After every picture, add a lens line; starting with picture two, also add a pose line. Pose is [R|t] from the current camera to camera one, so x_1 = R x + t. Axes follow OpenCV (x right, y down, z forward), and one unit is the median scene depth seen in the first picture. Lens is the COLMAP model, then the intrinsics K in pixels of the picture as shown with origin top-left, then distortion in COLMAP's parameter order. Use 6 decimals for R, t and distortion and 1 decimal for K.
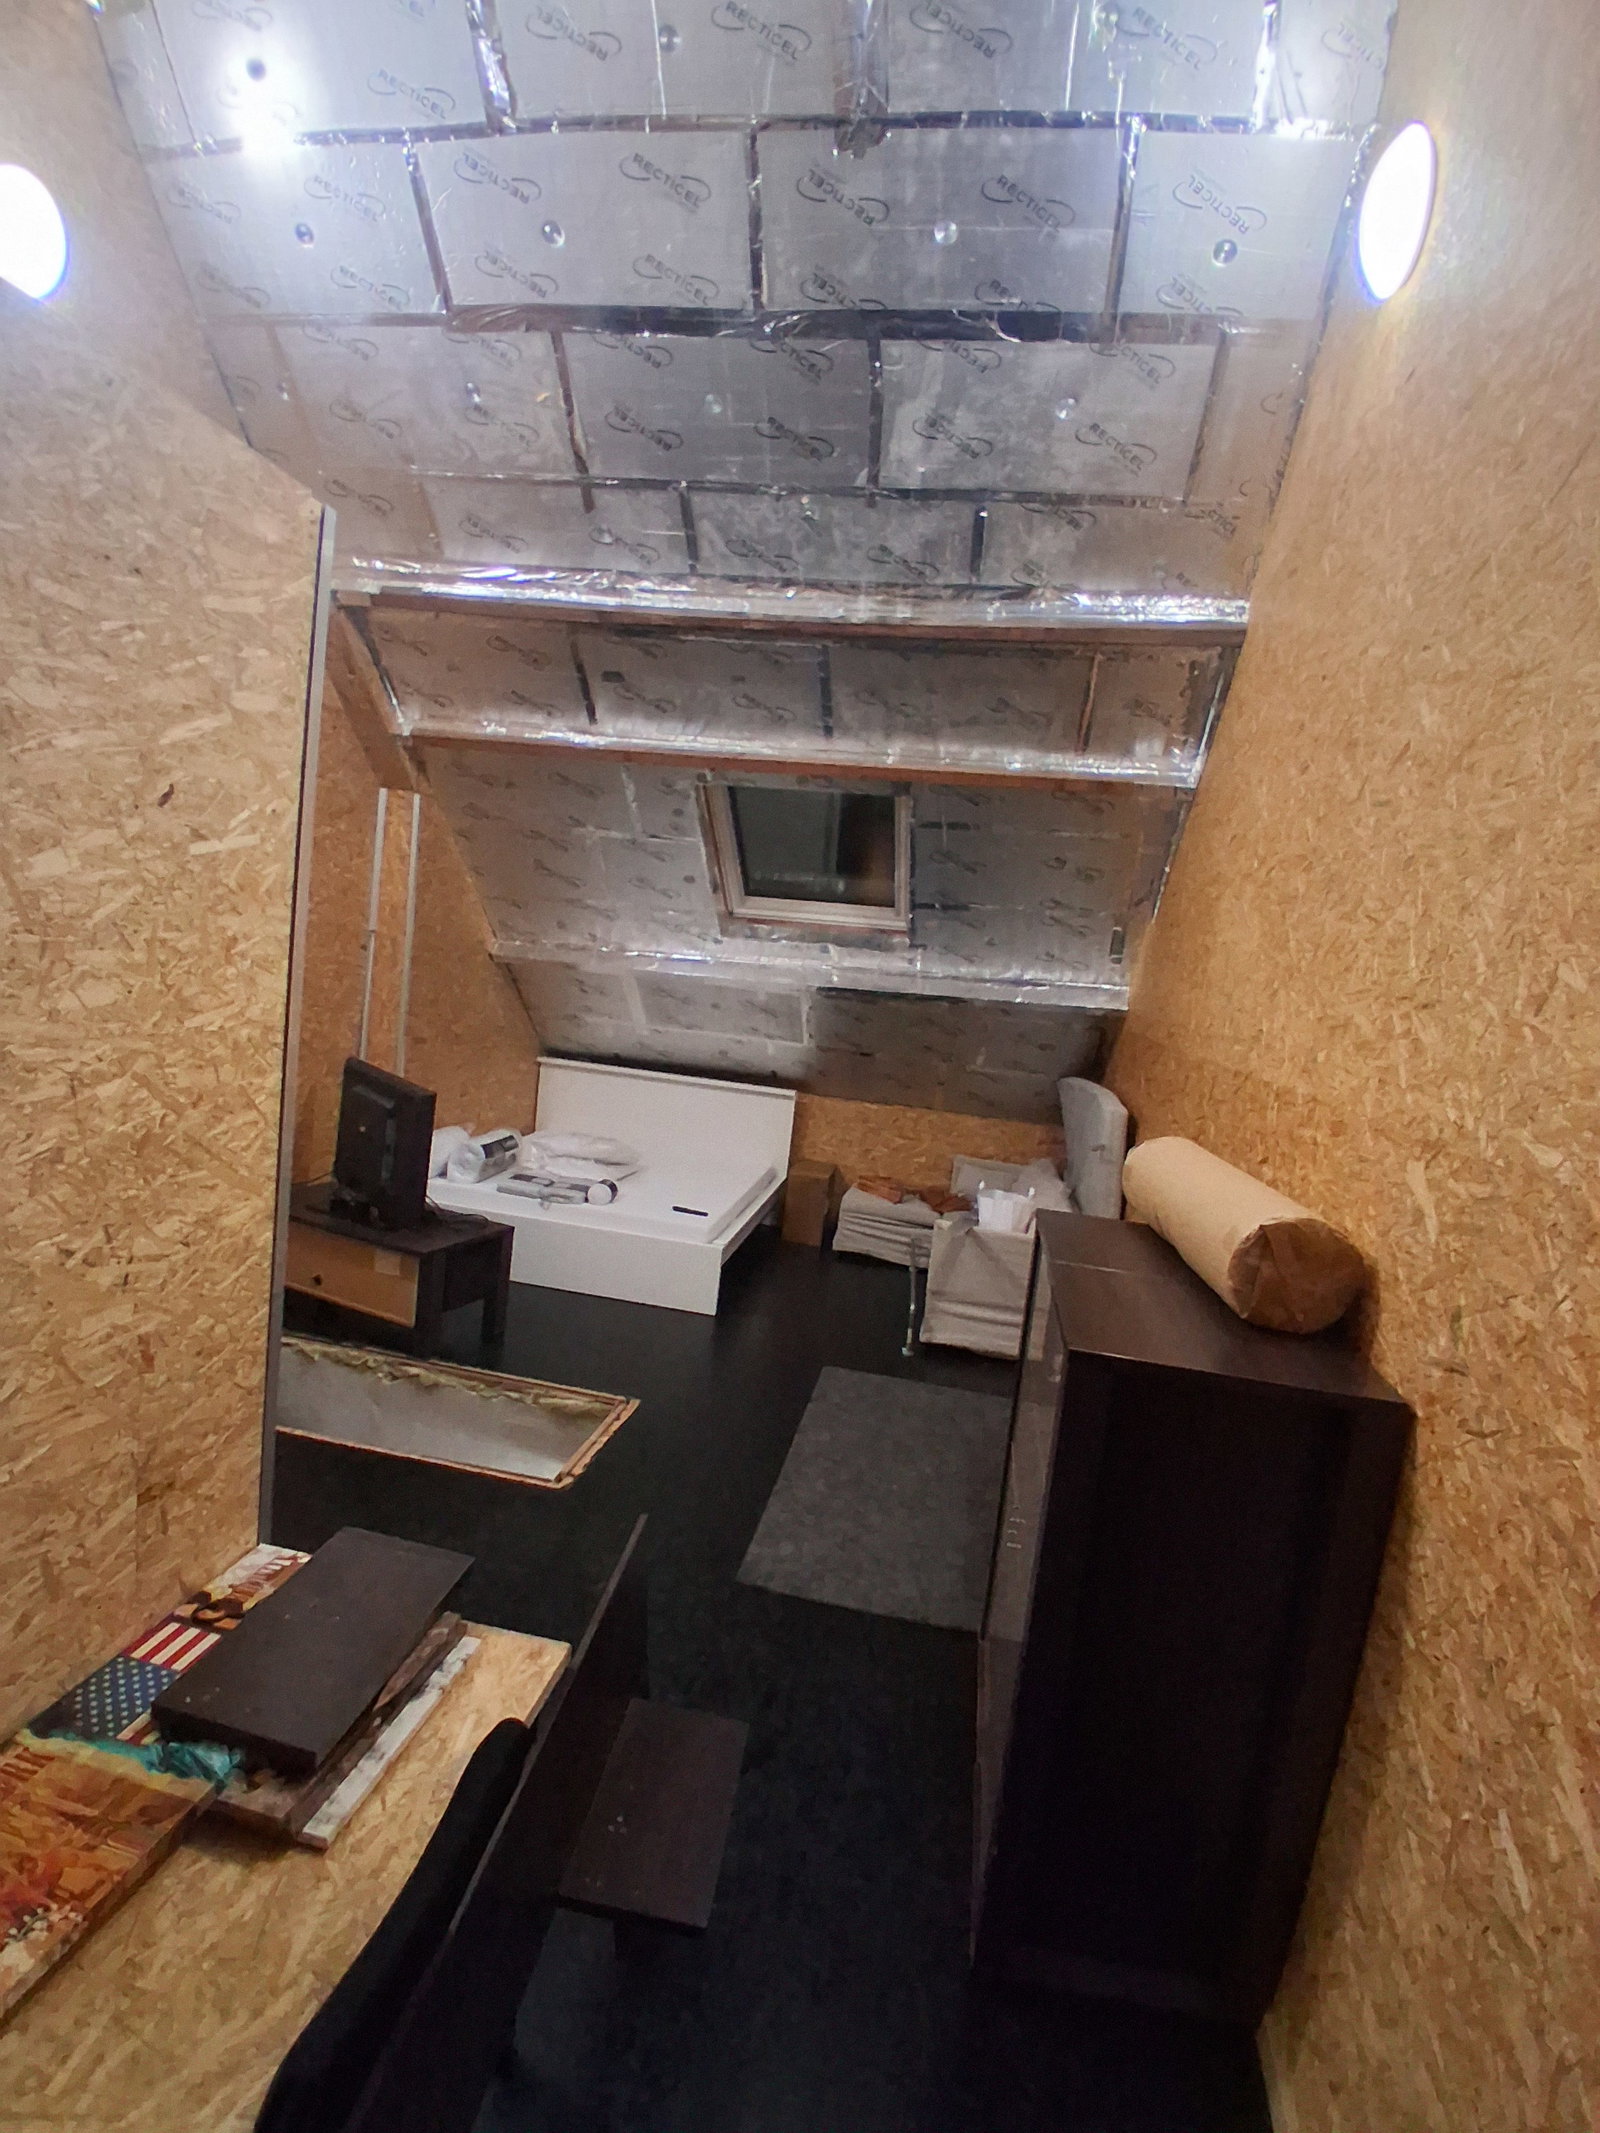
lens RADIAL K [[1051.2, 0, 800.0], [0, 1051.2, 1066.5], [0, 0, 1]] dist [0.000262, 0.000006]
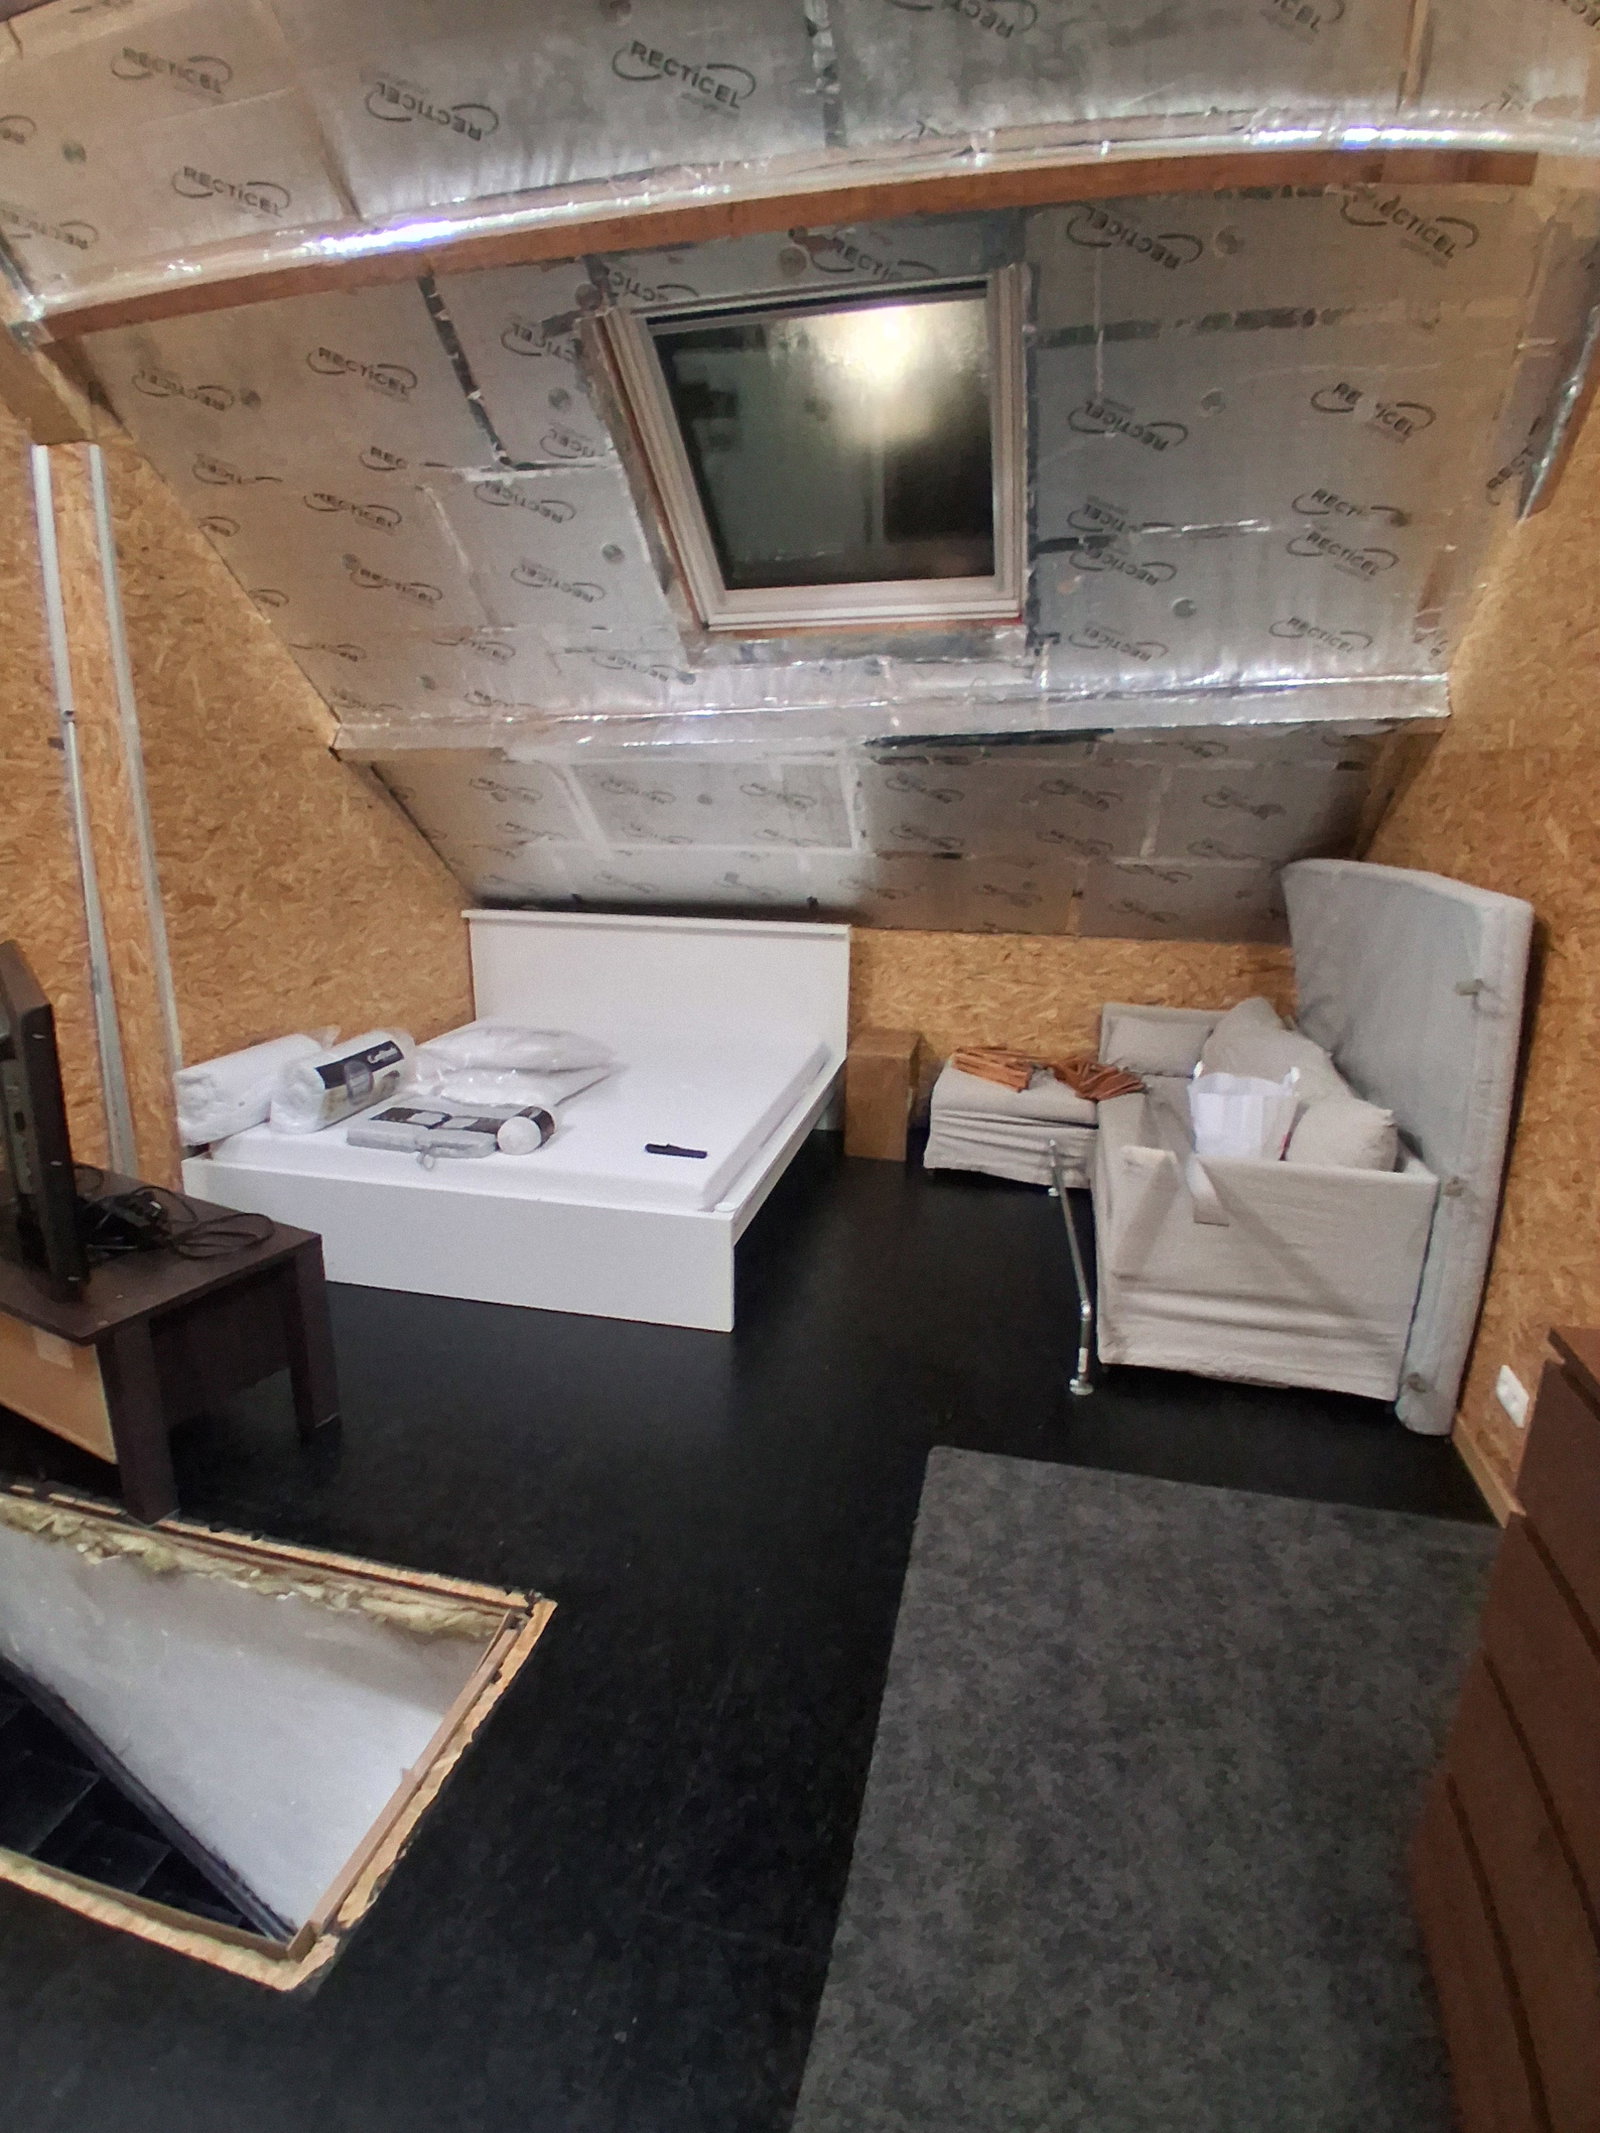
lens RADIAL K [[1015.1, 0, 800.0], [0, 1015.1, 1066.5], [0, 0, 1]] dist [0.002141, -0.036493]
pose [[0.993318, -0.081129, -0.082087, 0.012283], [0.093045, 0.983732, 0.153670, 0.011323], [0.068284, -0.160281, 0.984707, 0.434994]]
